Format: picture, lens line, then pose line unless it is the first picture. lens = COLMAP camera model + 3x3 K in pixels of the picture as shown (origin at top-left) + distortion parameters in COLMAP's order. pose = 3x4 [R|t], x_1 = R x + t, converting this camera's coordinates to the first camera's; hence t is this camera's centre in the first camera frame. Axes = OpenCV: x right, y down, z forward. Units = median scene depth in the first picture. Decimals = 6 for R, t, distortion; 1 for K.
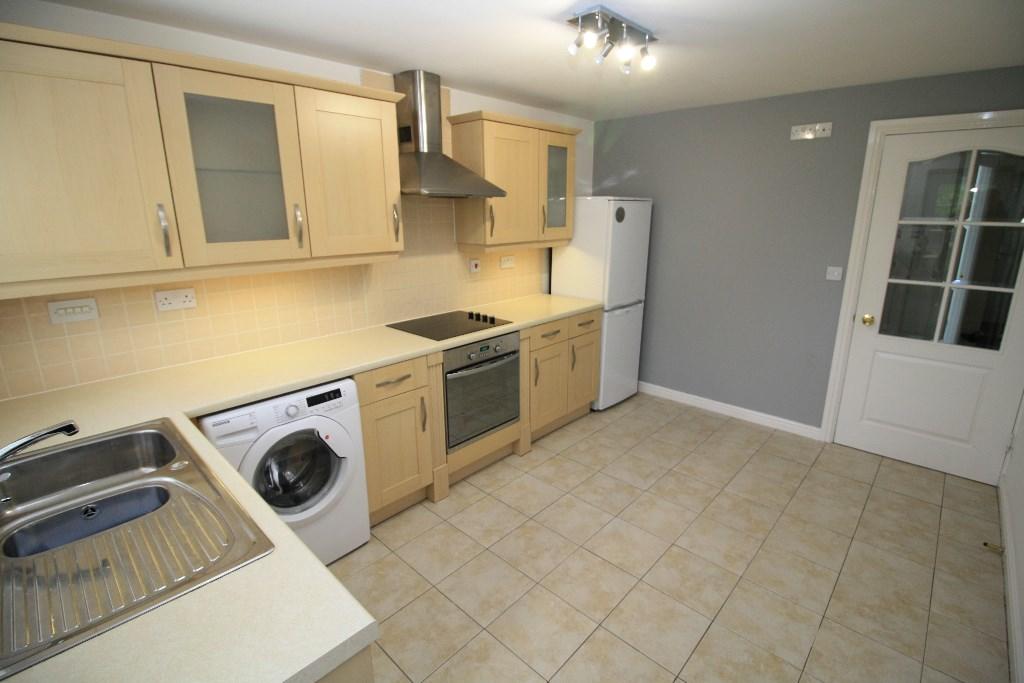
lens RADIAL K [[476.8, 0, 516.0], [0, 476.8, 332.0], [0, 0, 1]] dist [0.000647, -0.000466]
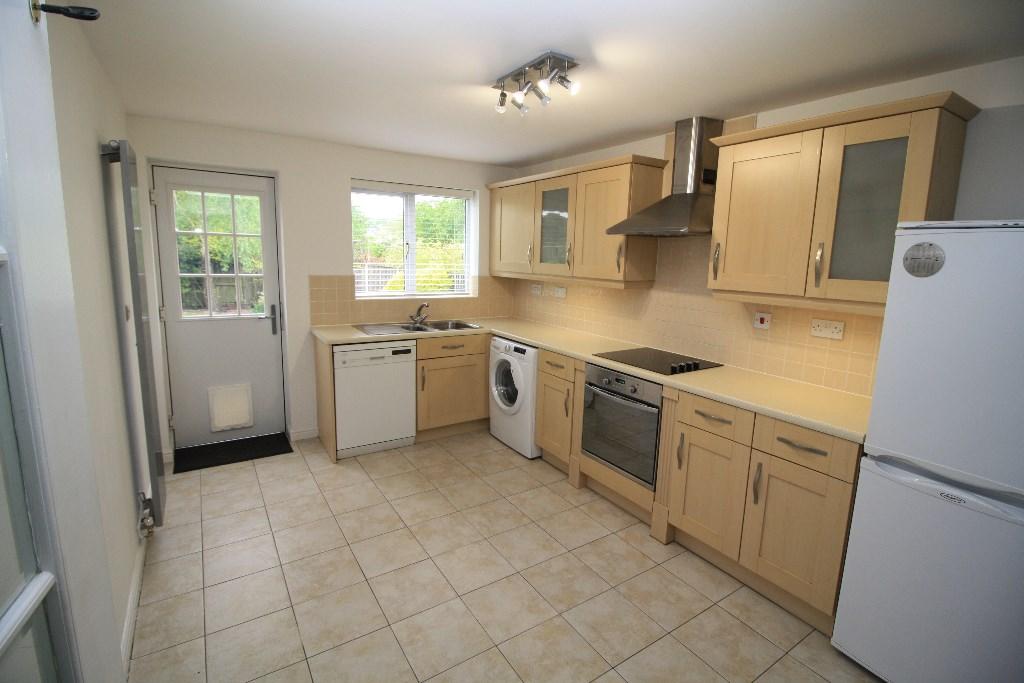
lens RADIAL K [[476.8, 0, 516.0], [0, 476.8, 332.0], [0, 0, 1]] dist [0.000647, -0.000466]
pose [[-0.231078, 0.155784, -0.960382, 0.980427], [-0.269946, 0.938077, 0.217118, -0.233002], [0.934737, 0.309422, -0.174716, 0.978262]]
